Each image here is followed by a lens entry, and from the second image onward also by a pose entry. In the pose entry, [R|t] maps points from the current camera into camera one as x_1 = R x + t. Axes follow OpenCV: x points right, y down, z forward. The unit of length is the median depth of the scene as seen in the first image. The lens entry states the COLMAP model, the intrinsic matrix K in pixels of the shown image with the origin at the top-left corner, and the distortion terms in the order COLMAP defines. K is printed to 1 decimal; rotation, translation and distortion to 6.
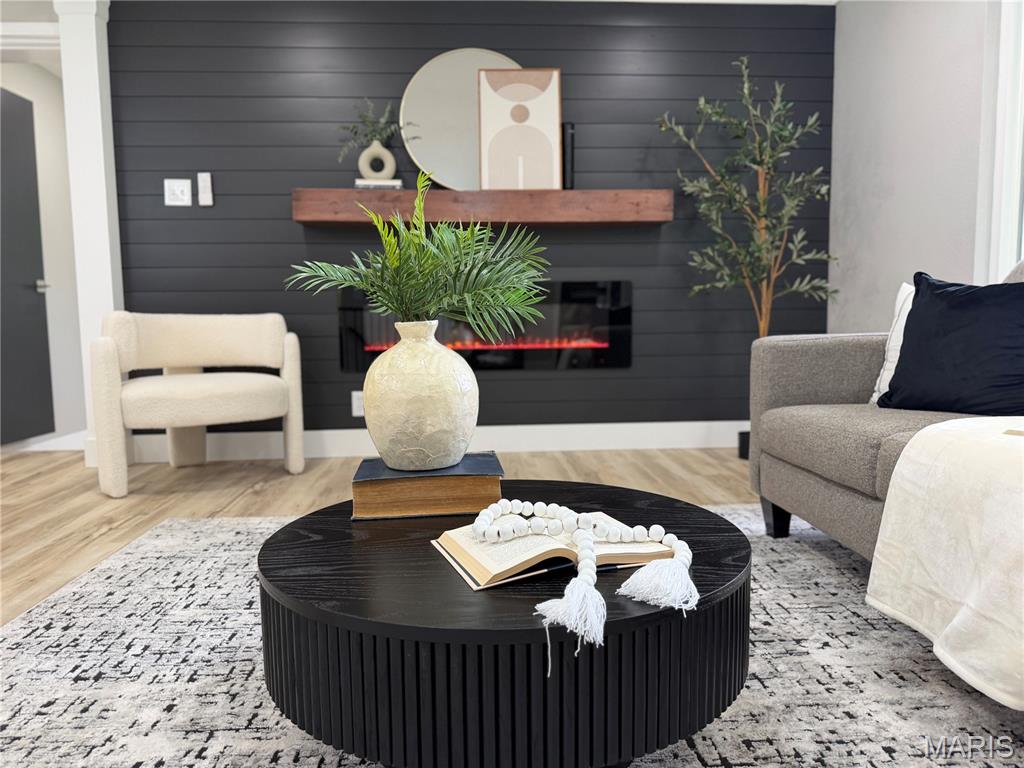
lens RADIAL K [[726.2, 0, 514.3], [0, 726.2, 384.2], [0, 0, 1]] dist [0.037577, -0.049314]
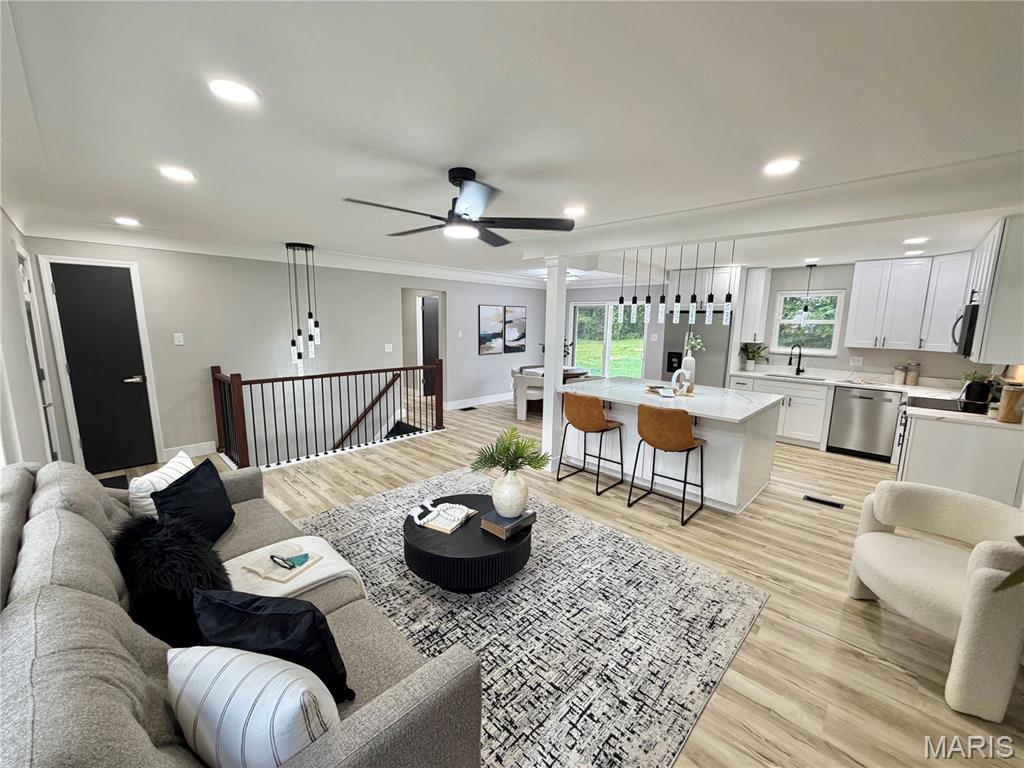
lens RADIAL K [[407.5, 0, 510.2], [0, 407.5, 384.9], [0, 0, 1]] dist [0.000460, 0.000167]
pose [[-0.745199, 0.102873, -0.658859, 0.457182], [-0.069084, 0.970803, 0.229717, -0.388739], [0.663254, 0.216702, -0.716335, 1.007260]]
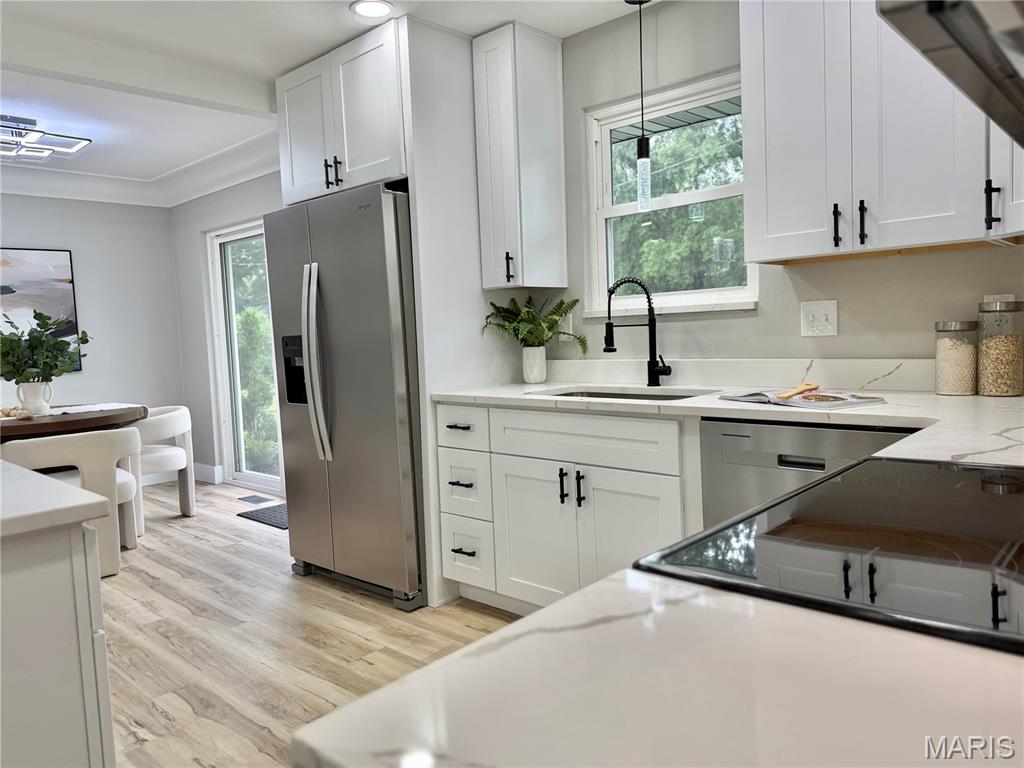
lens RADIAL K [[721.1, 0, 504.0], [0, 721.1, 382.9], [0, 0, 1]] dist [0.075696, -0.108164]
pose [[-0.730634, 0.089290, -0.676906, -1.007779], [-0.014318, 0.989190, 0.145938, -0.229321], [0.682619, 0.116319, -0.721457, 1.079434]]
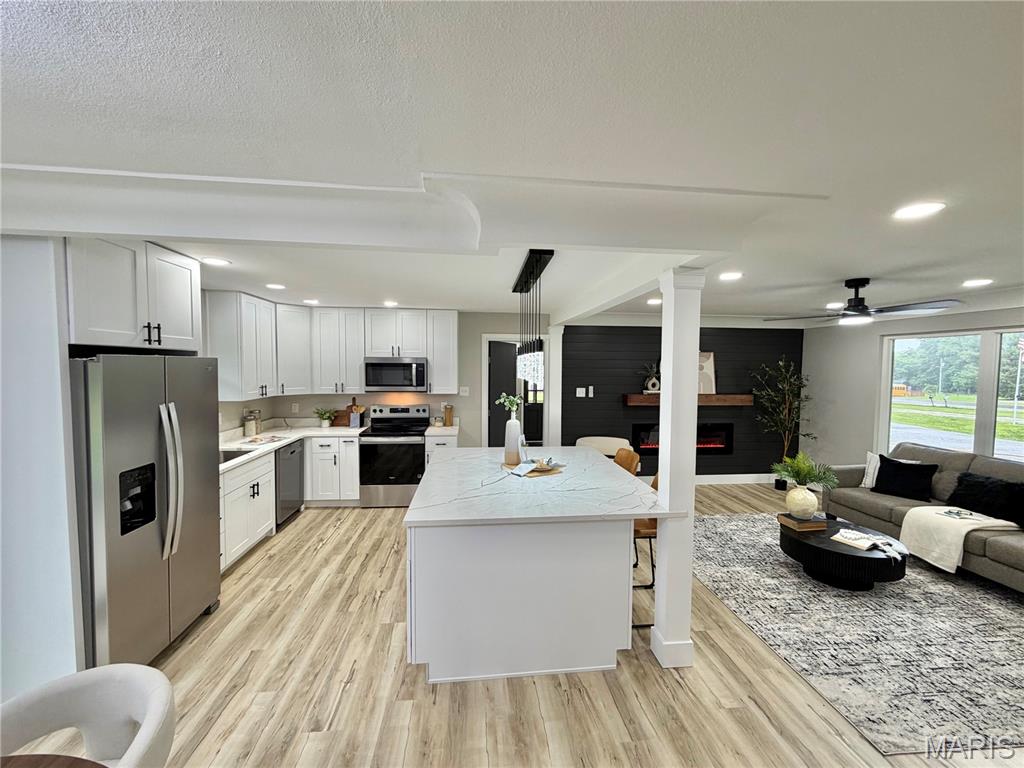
lens RADIAL K [[407.5, 0, 510.2], [0, 407.5, 384.9], [0, 0, 1]] dist [0.000460, 0.000167]
pose [[0.999372, 0.018015, 0.030514, -0.919755], [-0.016634, 0.998853, -0.044908, -0.254093], [-0.031288, 0.044373, 0.998525, -0.667443]]
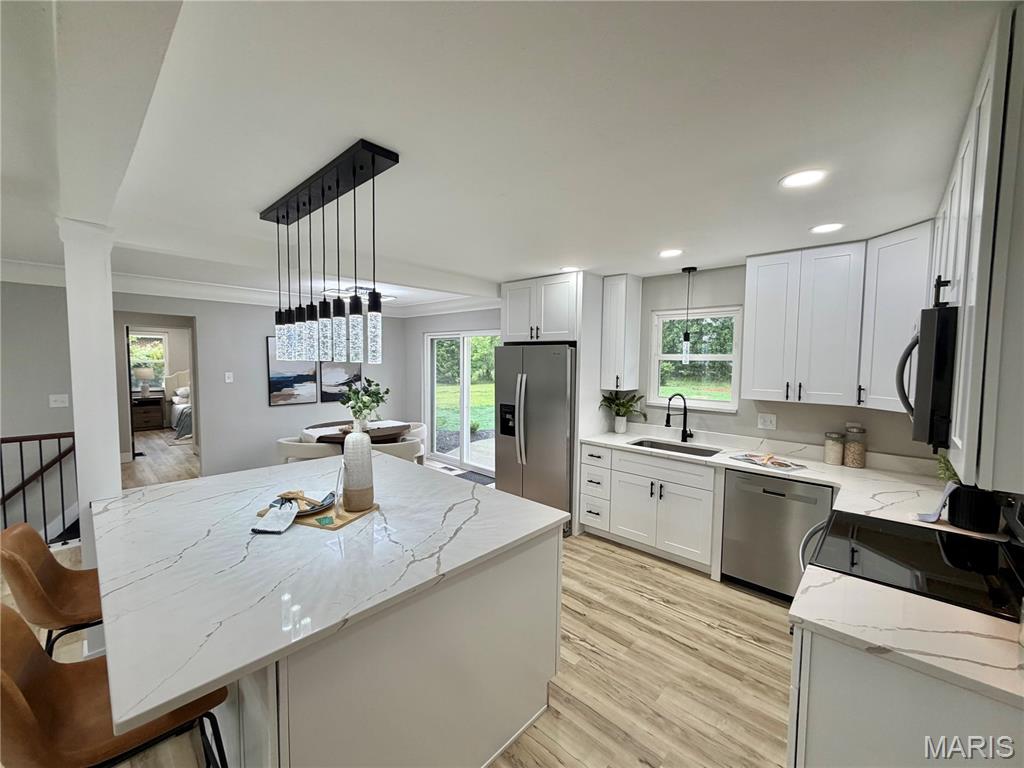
lens RADIAL K [[407.5, 0, 510.2], [0, 407.5, 384.9], [0, 0, 1]] dist [0.000460, 0.000167]
pose [[-0.731575, 0.046692, -0.680160, -0.626911], [-0.065797, 0.988159, 0.138607, -0.384207], [0.678578, 0.146154, -0.719841, 1.012199]]
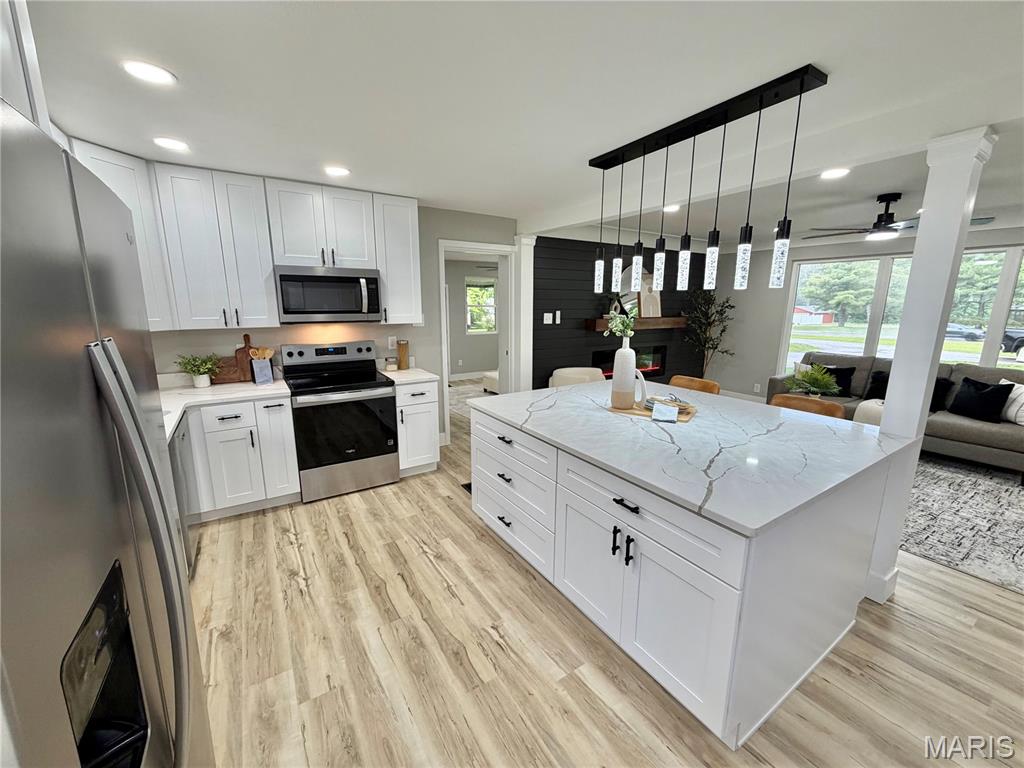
lens RADIAL K [[408.5, 0, 510.8], [0, 408.5, 386.5], [0, 0, 1]] dist [0.001262, 0.000252]
pose [[0.875392, -0.083580, 0.476134, -1.451836], [0.031160, 0.992648, 0.116959, -0.236364], [-0.482409, -0.087548, 0.871560, -0.170288]]
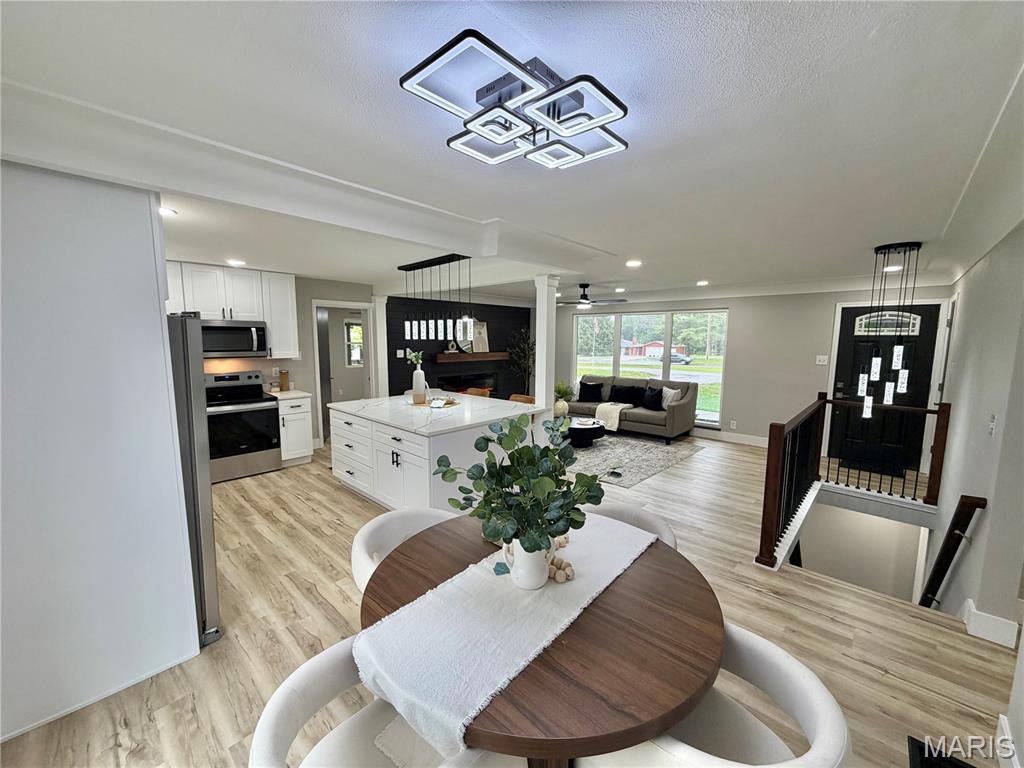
lens RADIAL K [[408.5, 0, 510.8], [0, 408.5, 386.5], [0, 0, 1]] dist [0.001262, 0.000252]
pose [[0.731980, -0.065837, 0.678138, -1.615272], [0.048237, 0.997830, 0.044808, -0.201822], [-0.679617, -0.000087, 0.733568, -0.854361]]
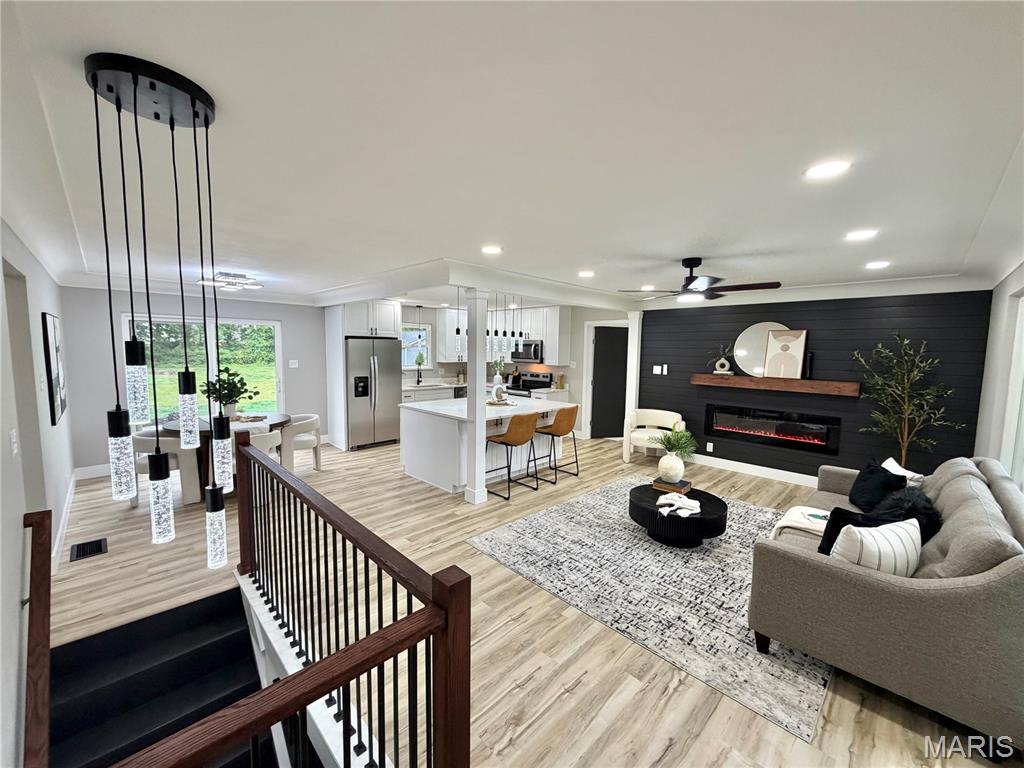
lens RADIAL K [[407.5, 0, 510.2], [0, 407.5, 384.9], [0, 0, 1]] dist [0.000460, 0.000167]
pose [[0.650663, 0.091210, -0.753869, 0.540044], [-0.092724, 0.994874, 0.040339, -0.247068], [0.753684, 0.043655, 0.655785, -0.739700]]
